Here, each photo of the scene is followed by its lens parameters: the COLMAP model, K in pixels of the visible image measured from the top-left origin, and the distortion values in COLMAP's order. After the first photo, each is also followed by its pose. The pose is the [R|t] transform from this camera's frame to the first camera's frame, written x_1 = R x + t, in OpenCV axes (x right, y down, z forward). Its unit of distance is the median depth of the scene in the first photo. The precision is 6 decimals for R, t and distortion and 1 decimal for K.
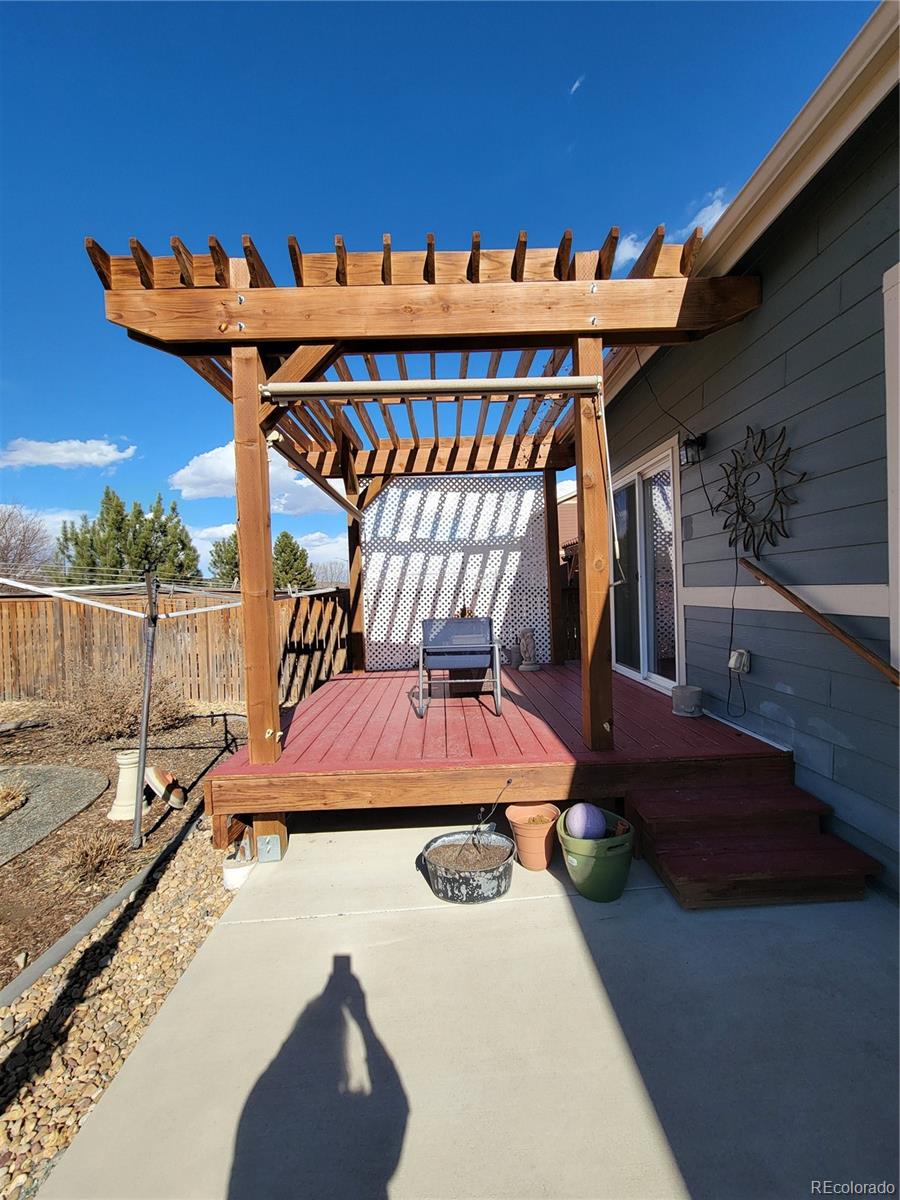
lens RADIAL K [[486.2, 0, 452.5], [0, 486.2, 599.9], [0, 0, 1]] dist [-0.002526, -0.000160]
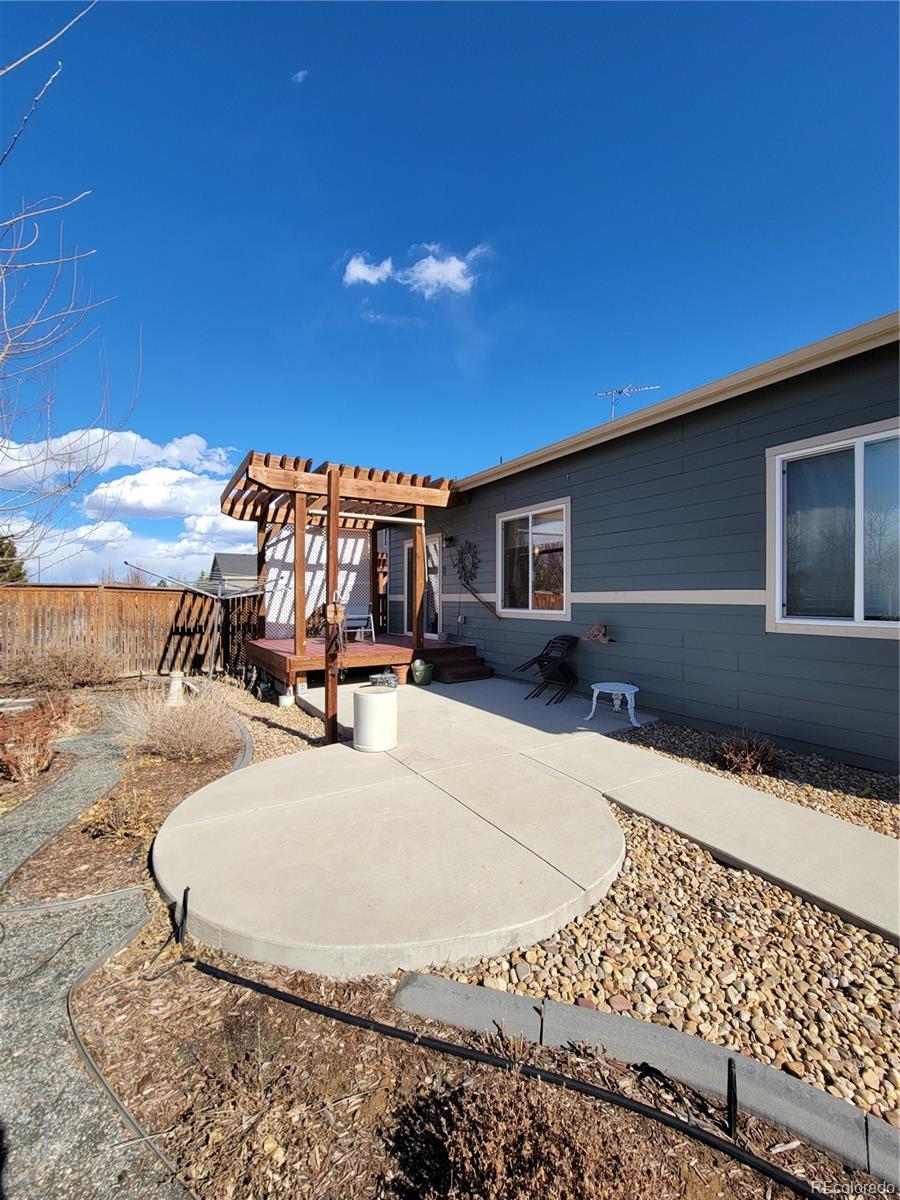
lens RADIAL K [[486.2, 0, 450.6], [0, 486.2, 599.0], [0, 0, 1]] dist [-0.002526, -0.000160]
pose [[0.868746, 0.037054, 0.493870, -0.833781], [-0.021959, 0.999098, -0.036333, 0.101855], [-0.494771, 0.020719, 0.868776, -1.376303]]
